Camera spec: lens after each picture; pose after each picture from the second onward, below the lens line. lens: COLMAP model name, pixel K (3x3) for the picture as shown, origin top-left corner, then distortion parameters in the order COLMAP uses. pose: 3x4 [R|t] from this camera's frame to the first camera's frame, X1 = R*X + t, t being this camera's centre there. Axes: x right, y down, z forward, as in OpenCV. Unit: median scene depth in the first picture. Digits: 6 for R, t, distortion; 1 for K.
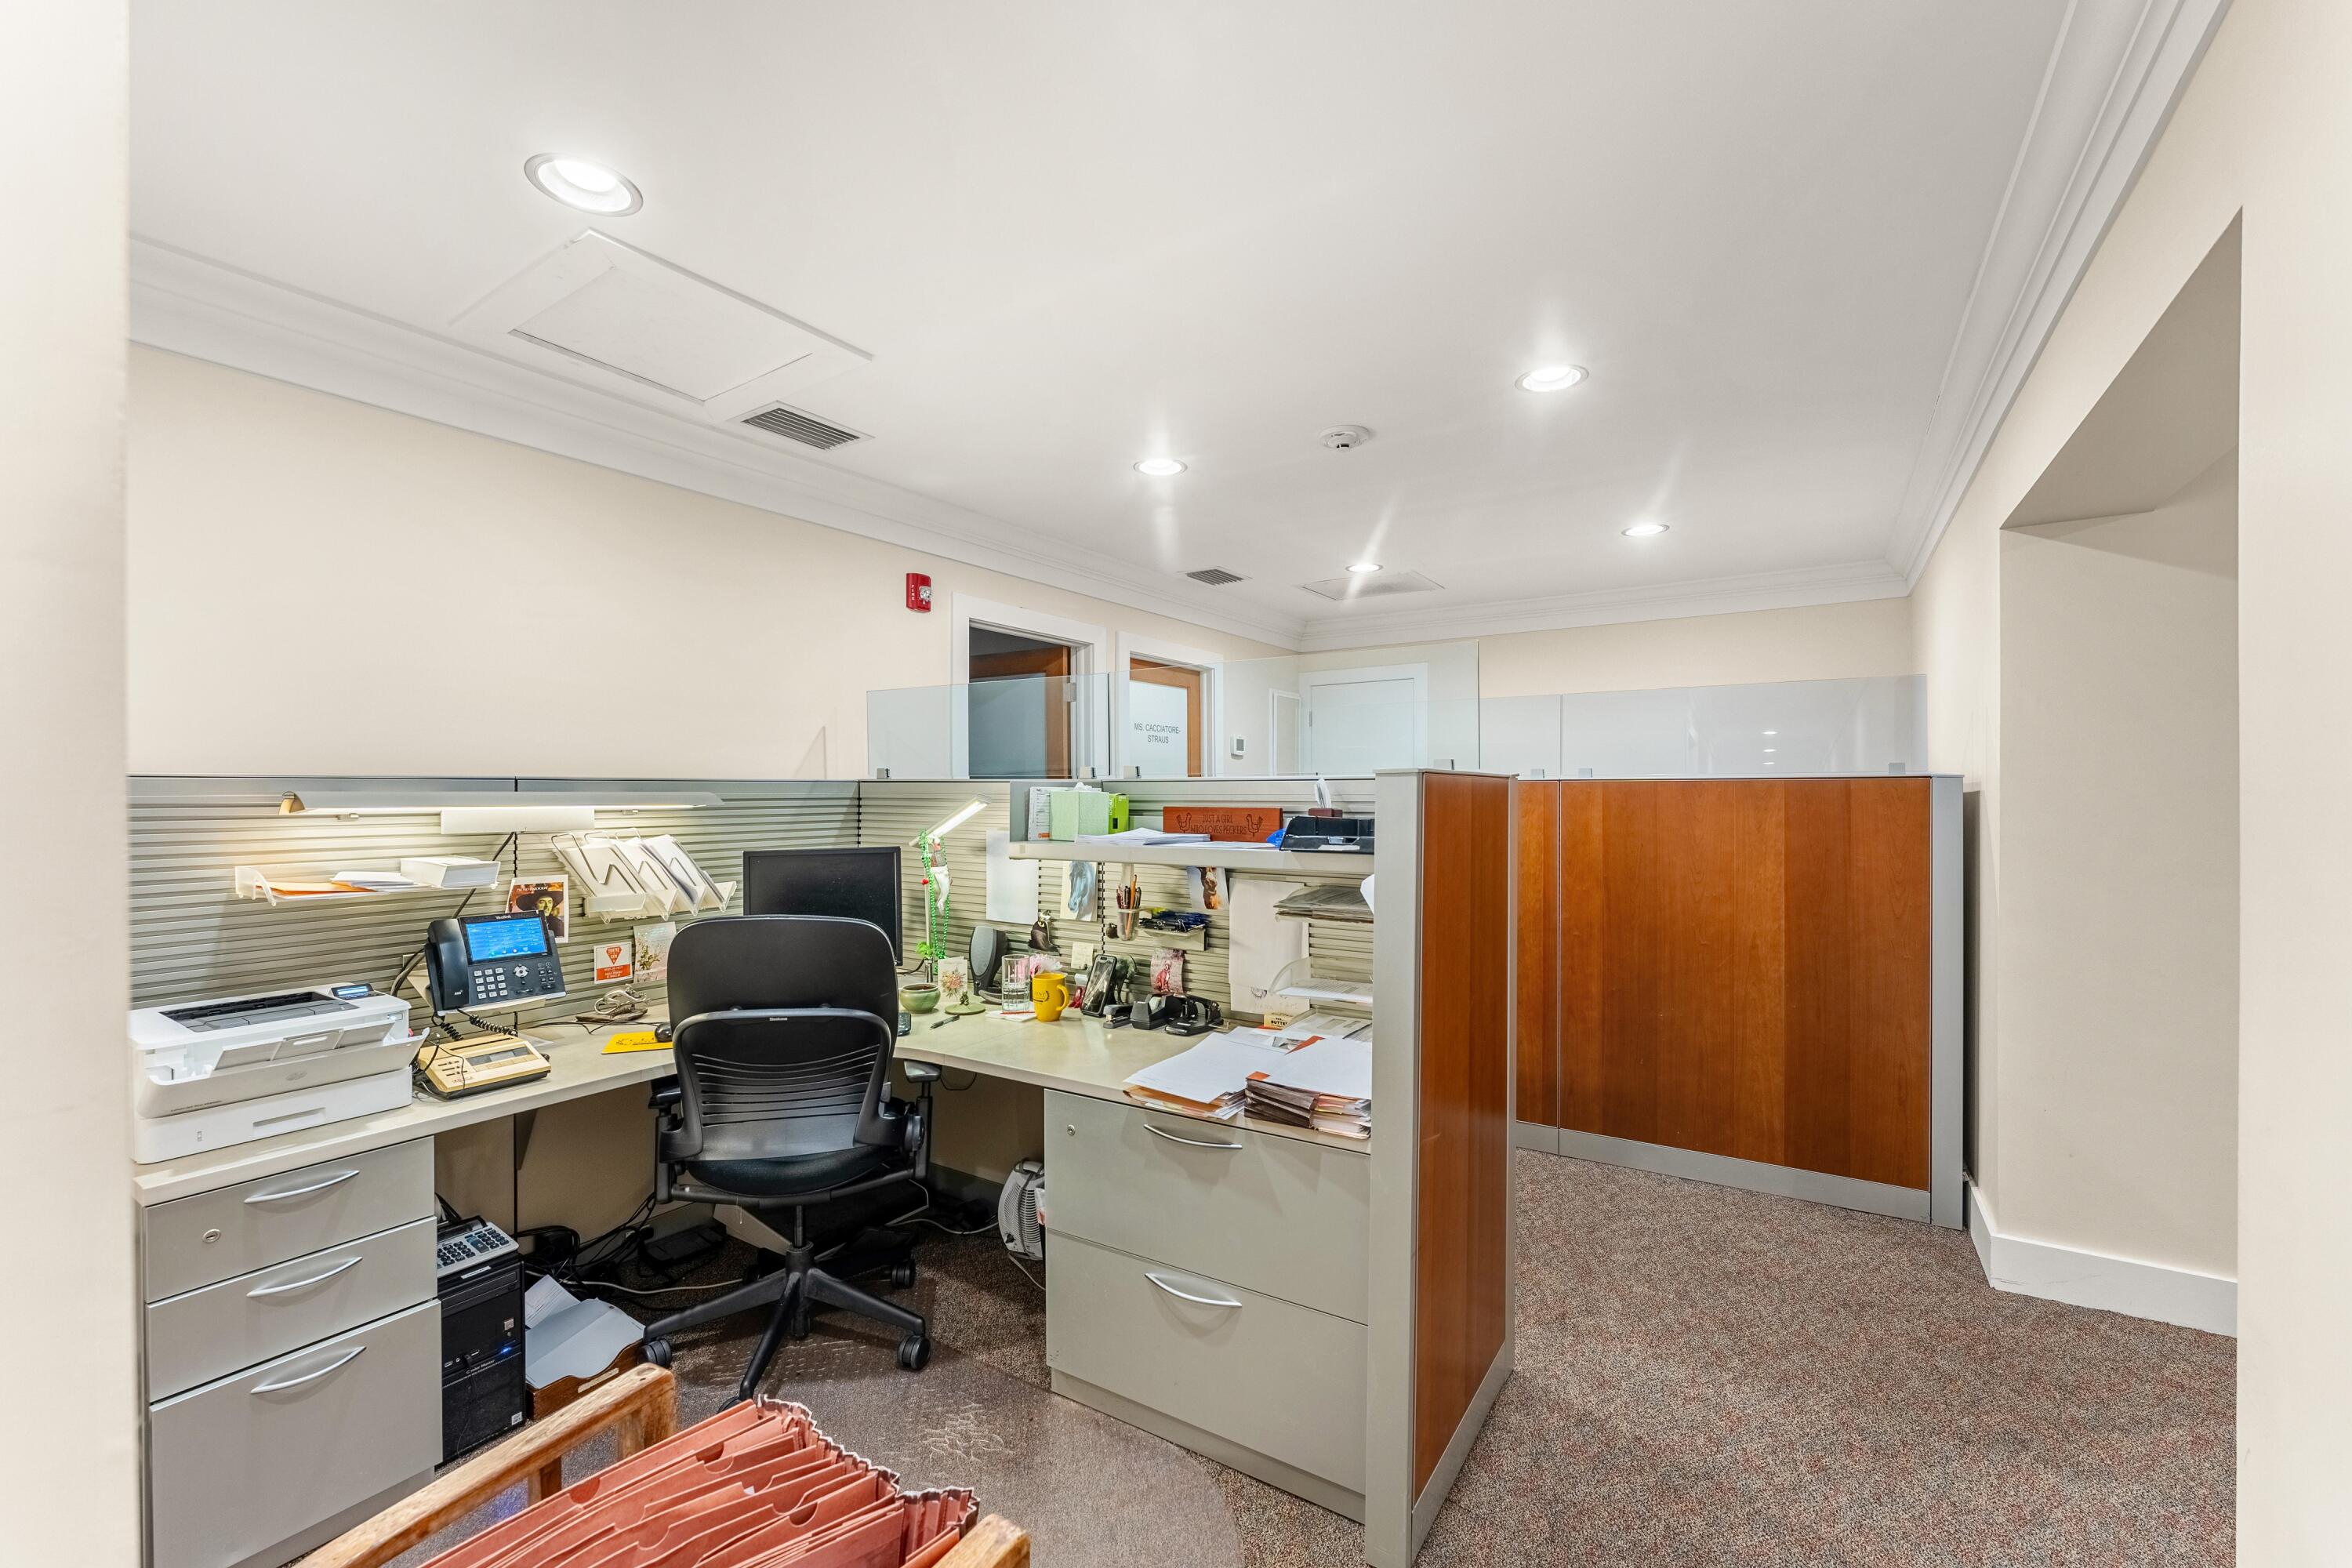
lens RADIAL K [[957.3, 0, 1182.1], [0, 957.3, 788.4], [0, 0, 1]] dist [-0.001257, -0.000205]
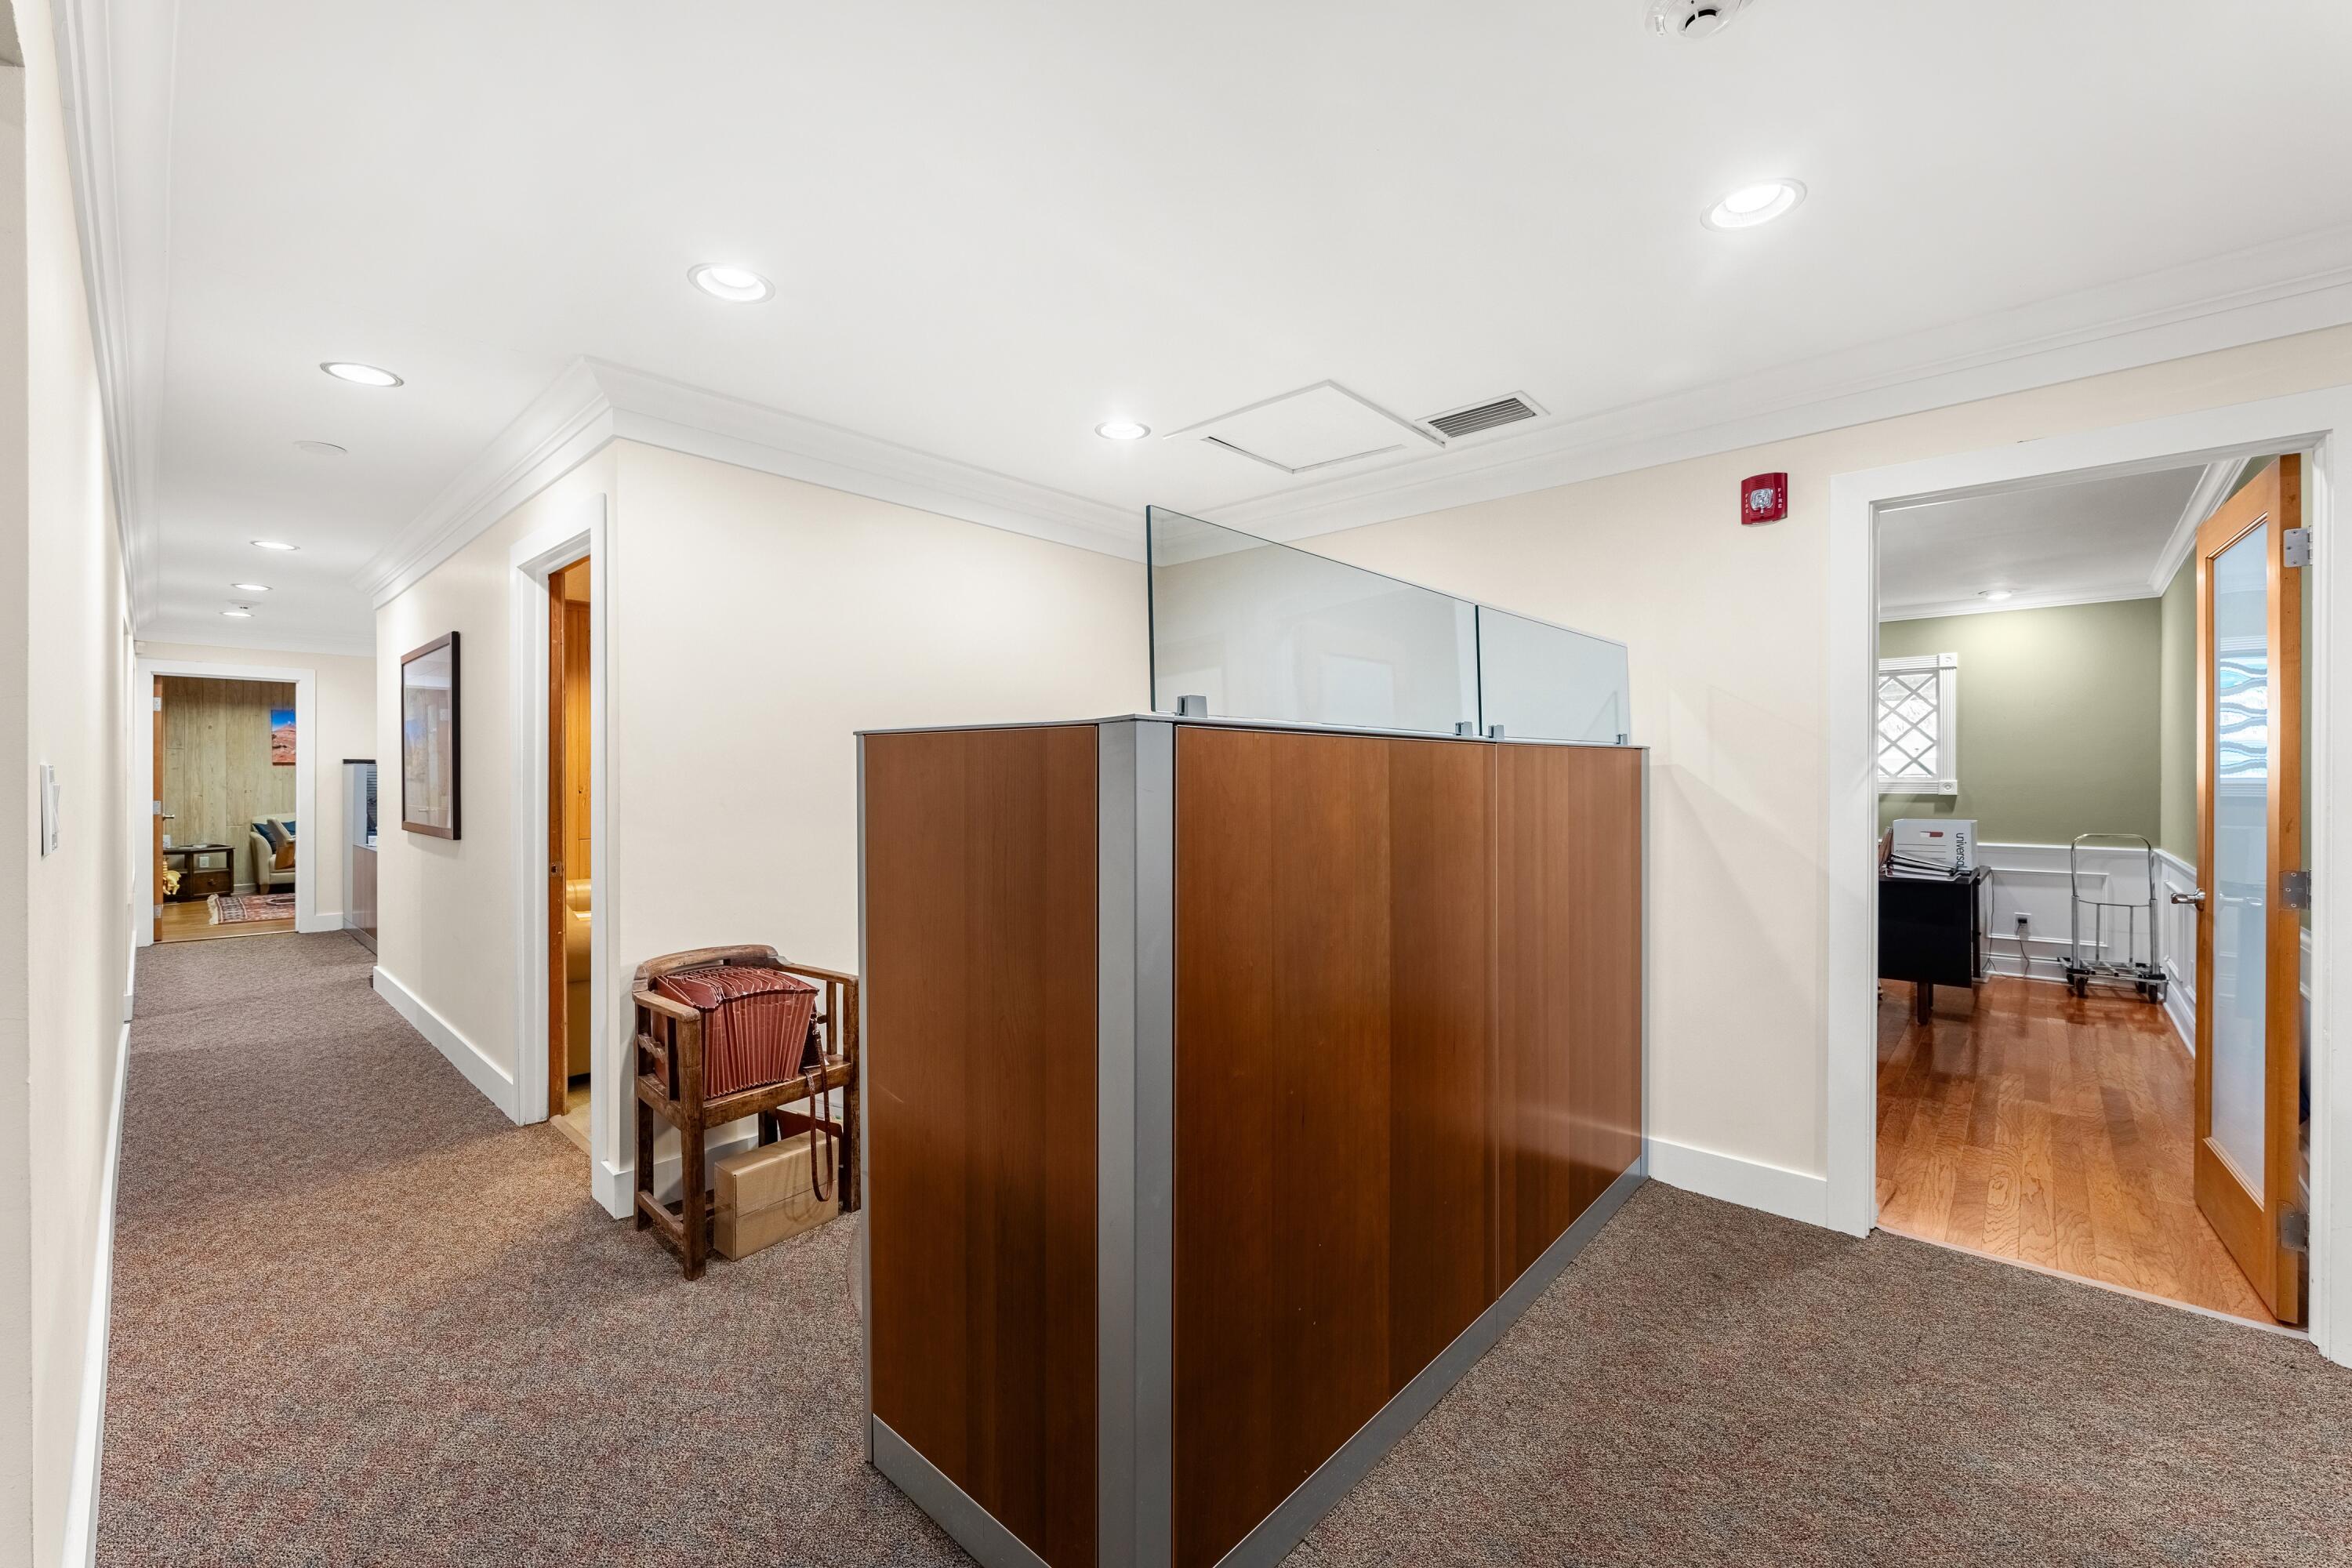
lens RADIAL K [[957.3, 0, 1179.7], [0, 957.3, 777.8], [0, 0, 1]] dist [-0.001257, -0.000205]
pose [[-0.177010, 0.002650, -0.984205, 0.716481], [-0.002818, 0.999991, 0.003199, 0.018773], [0.984205, 0.003339, -0.177001, 0.881986]]
